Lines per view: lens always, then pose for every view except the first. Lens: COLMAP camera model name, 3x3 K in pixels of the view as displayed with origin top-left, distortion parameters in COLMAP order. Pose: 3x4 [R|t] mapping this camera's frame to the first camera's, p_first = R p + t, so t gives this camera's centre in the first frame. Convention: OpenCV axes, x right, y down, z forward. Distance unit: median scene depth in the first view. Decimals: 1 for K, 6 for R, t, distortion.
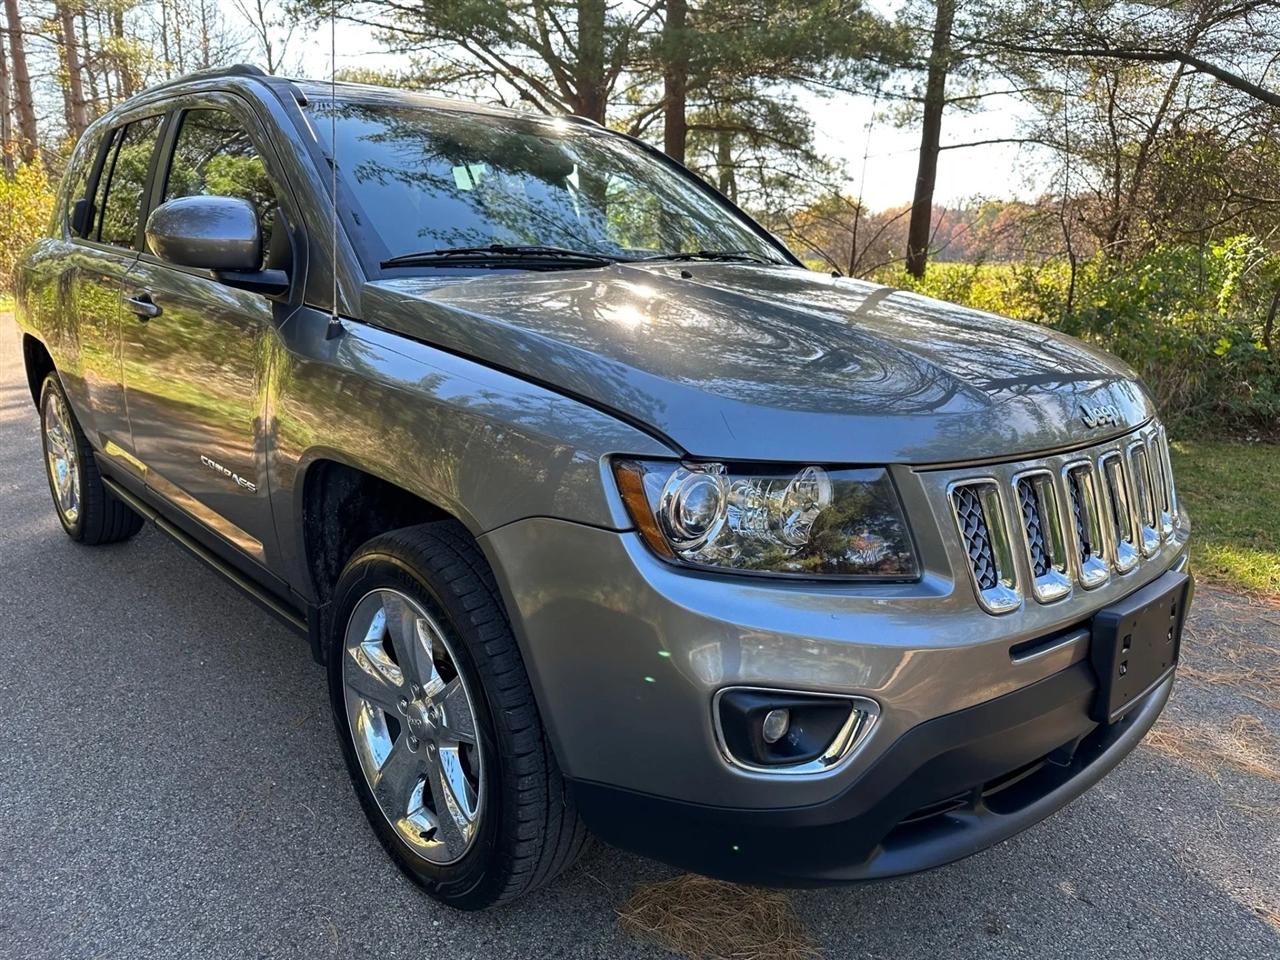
lens RADIAL K [[889.0, 0, 640.0], [0, 889.0, 480.0], [0, 0, 1]] dist [0.067150, -0.085913]
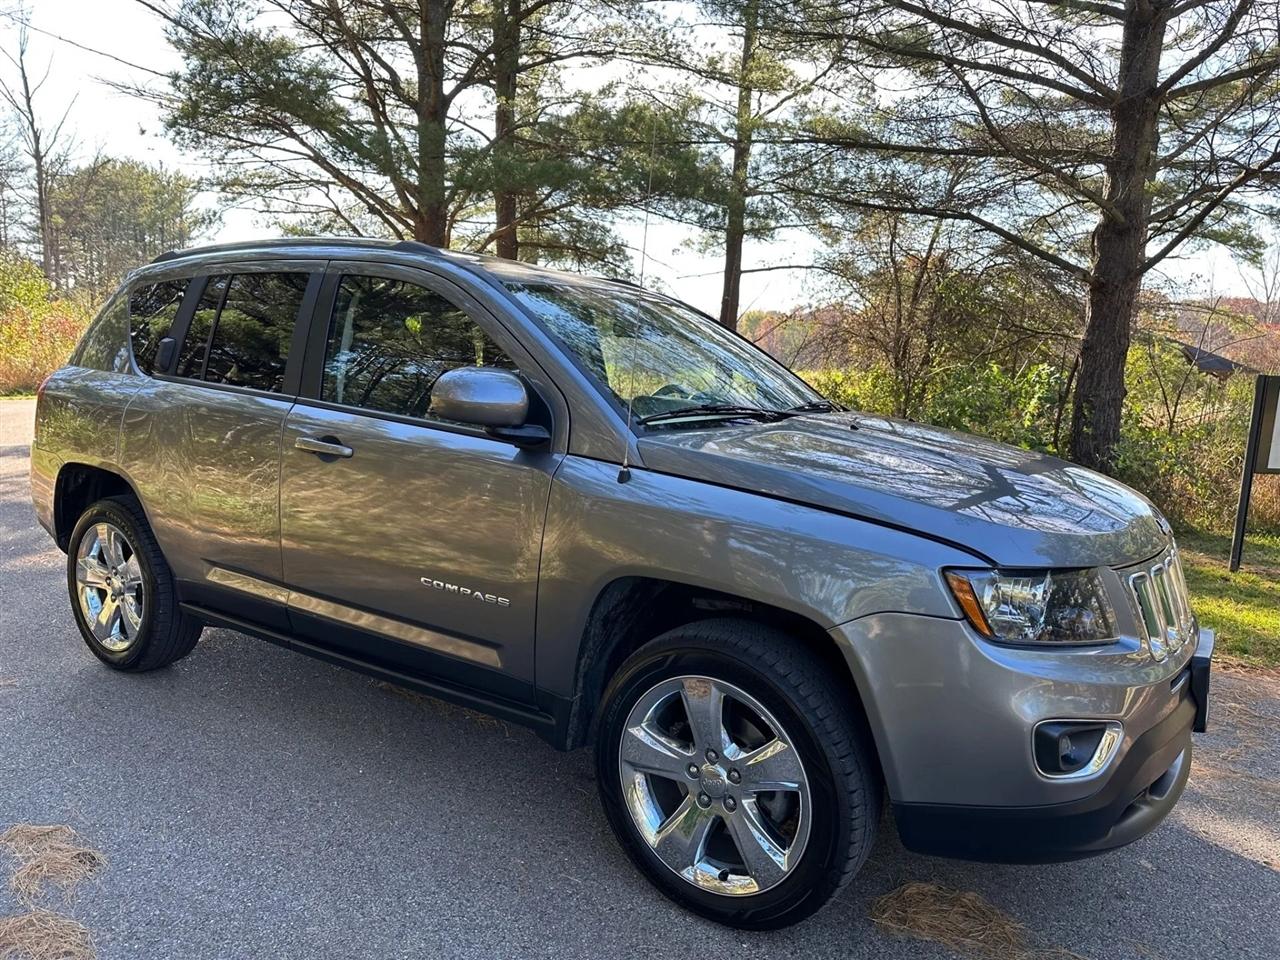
lens RADIAL K [[889.0, 0, 640.0], [0, 889.0, 480.0], [0, 0, 1]] dist [0.067150, -0.085913]
pose [[0.971917, -0.019363, 0.234524, -0.555313], [0.044050, 0.993963, -0.100489, -0.028840], [-0.231162, 0.107998, 0.966903, -0.213757]]
